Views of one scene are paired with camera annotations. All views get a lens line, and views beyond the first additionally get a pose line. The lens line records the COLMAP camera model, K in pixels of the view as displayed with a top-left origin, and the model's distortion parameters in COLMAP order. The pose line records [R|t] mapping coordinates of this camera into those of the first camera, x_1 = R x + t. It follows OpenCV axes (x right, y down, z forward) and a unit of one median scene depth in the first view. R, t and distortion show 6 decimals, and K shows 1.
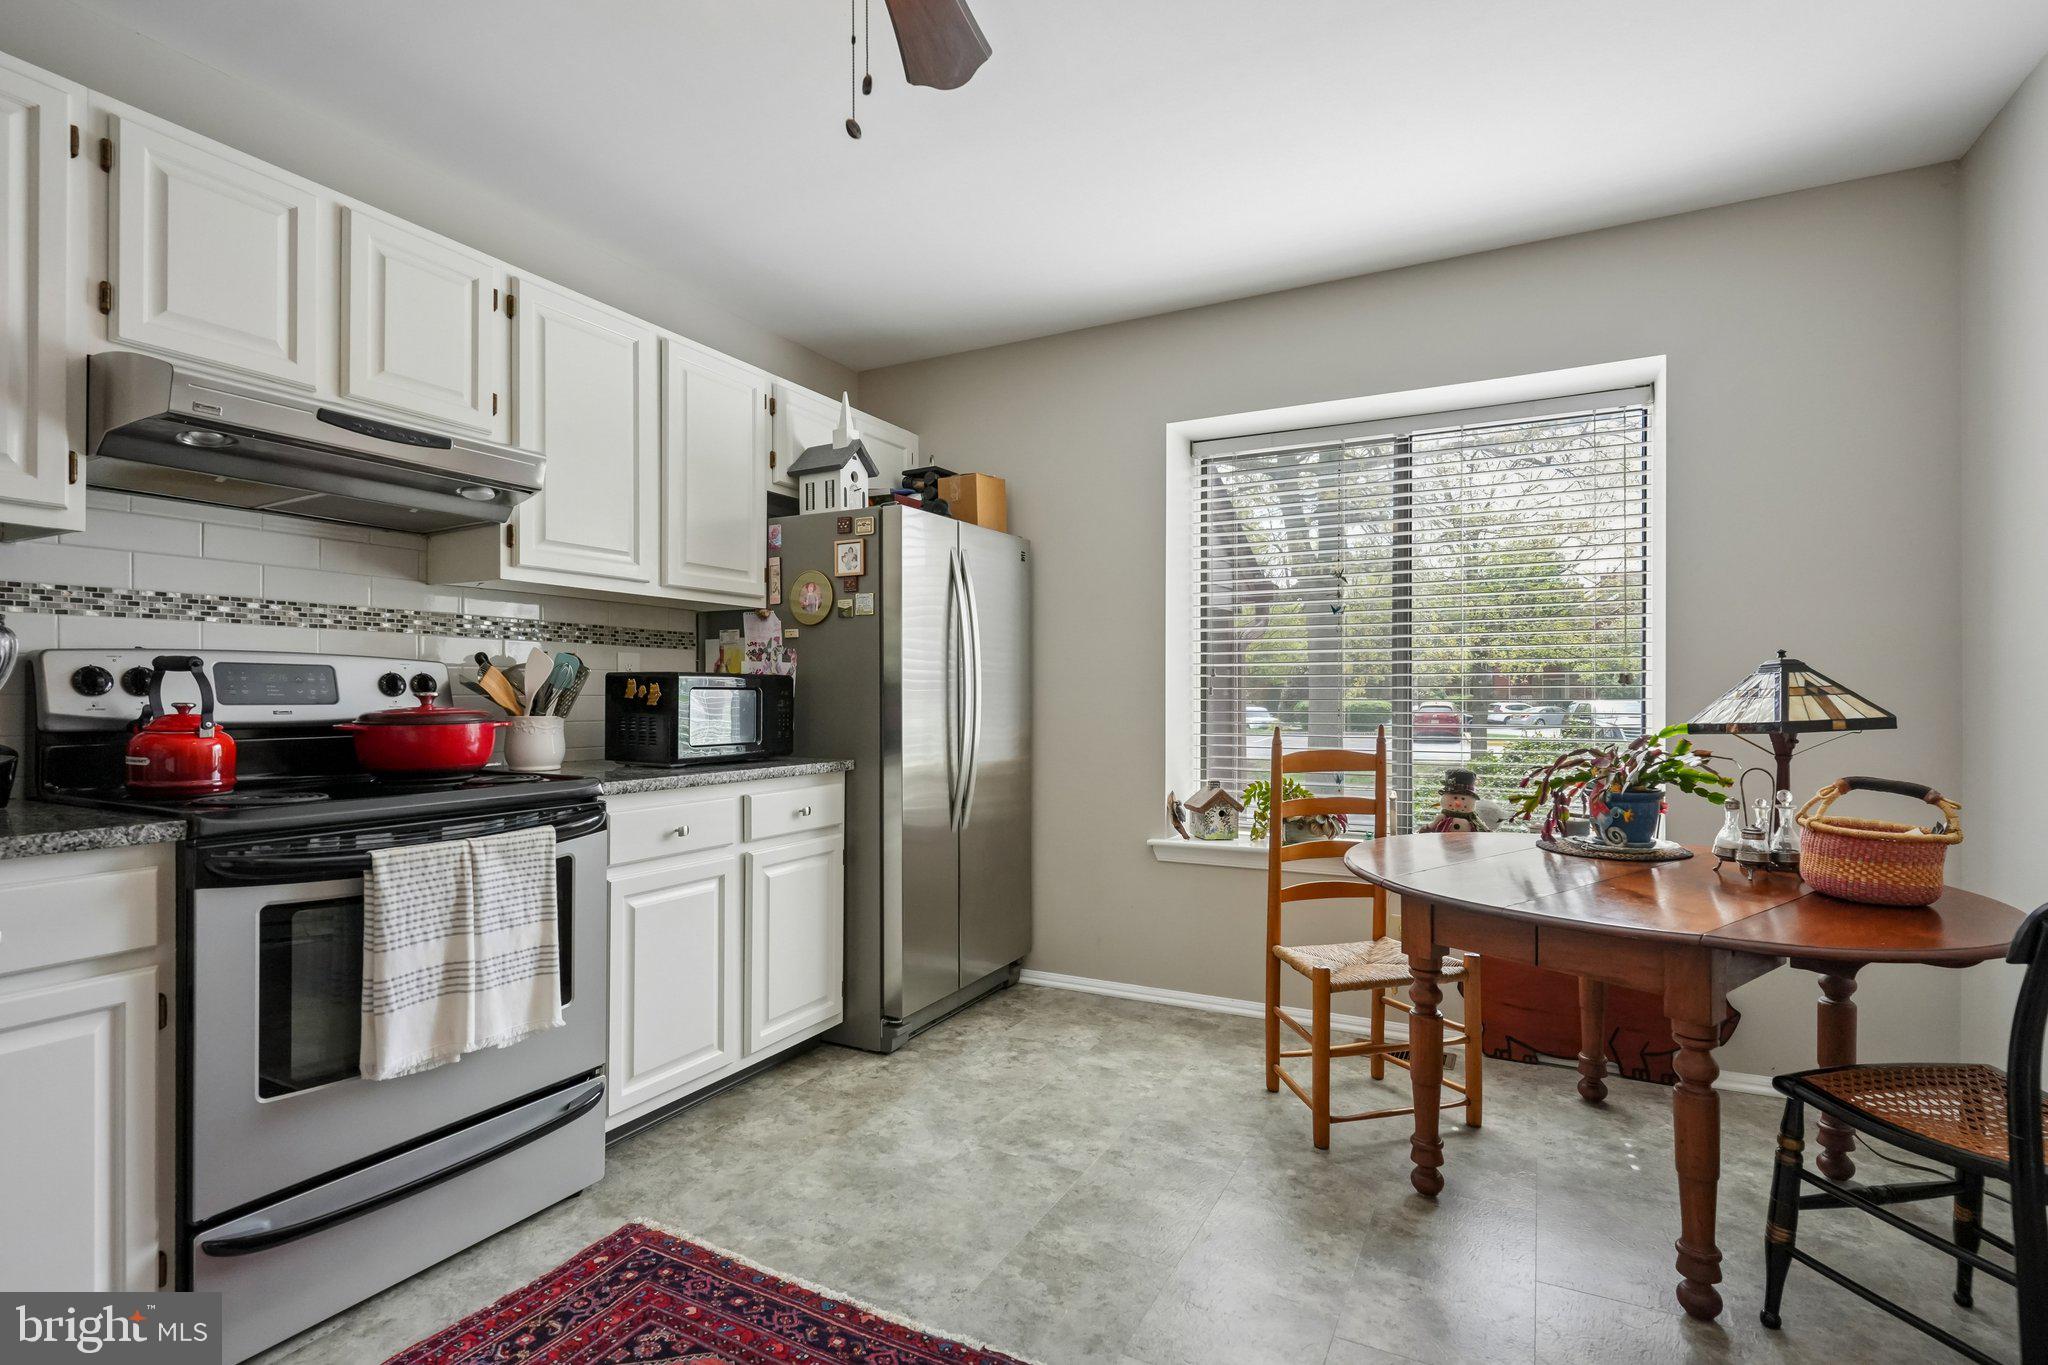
lens RADIAL K [[990.0, 0, 1022.2], [0, 990.0, 696.5], [0, 0, 1]] dist [-0.001983, -0.003373]
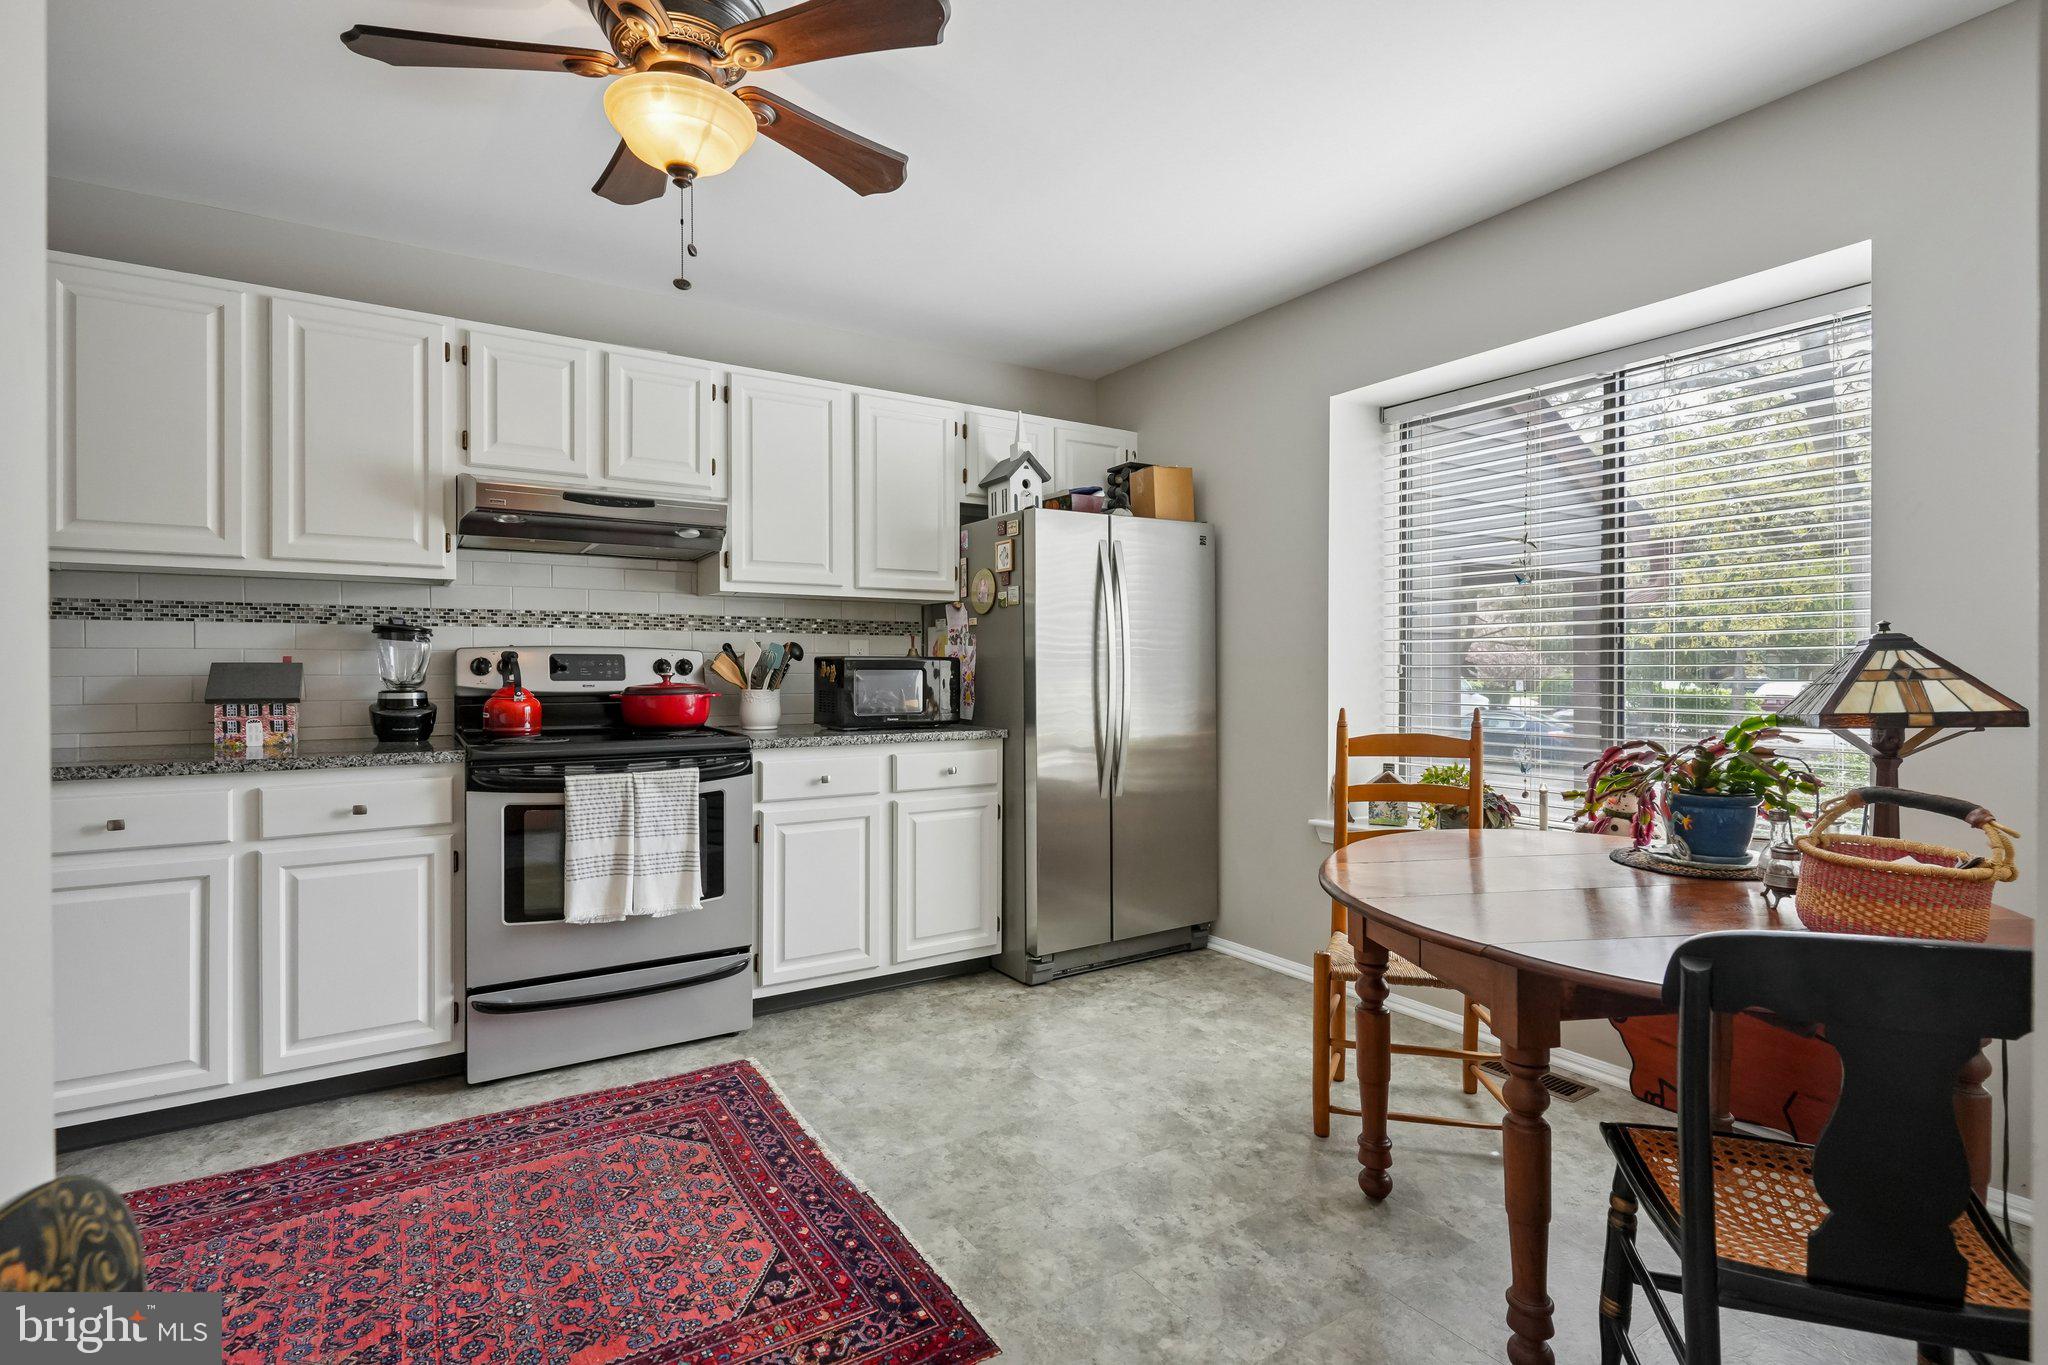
lens RADIAL K [[990.0, 0, 1031.9], [0, 990.0, 671.7], [0, 0, 1]] dist [-0.001983, -0.003373]
pose [[0.870428, 0.001548, -0.492293, 0.555465], [0.000248, 0.999994, 0.003583, -0.010165], [0.492296, -0.003241, 0.870422, 0.000969]]
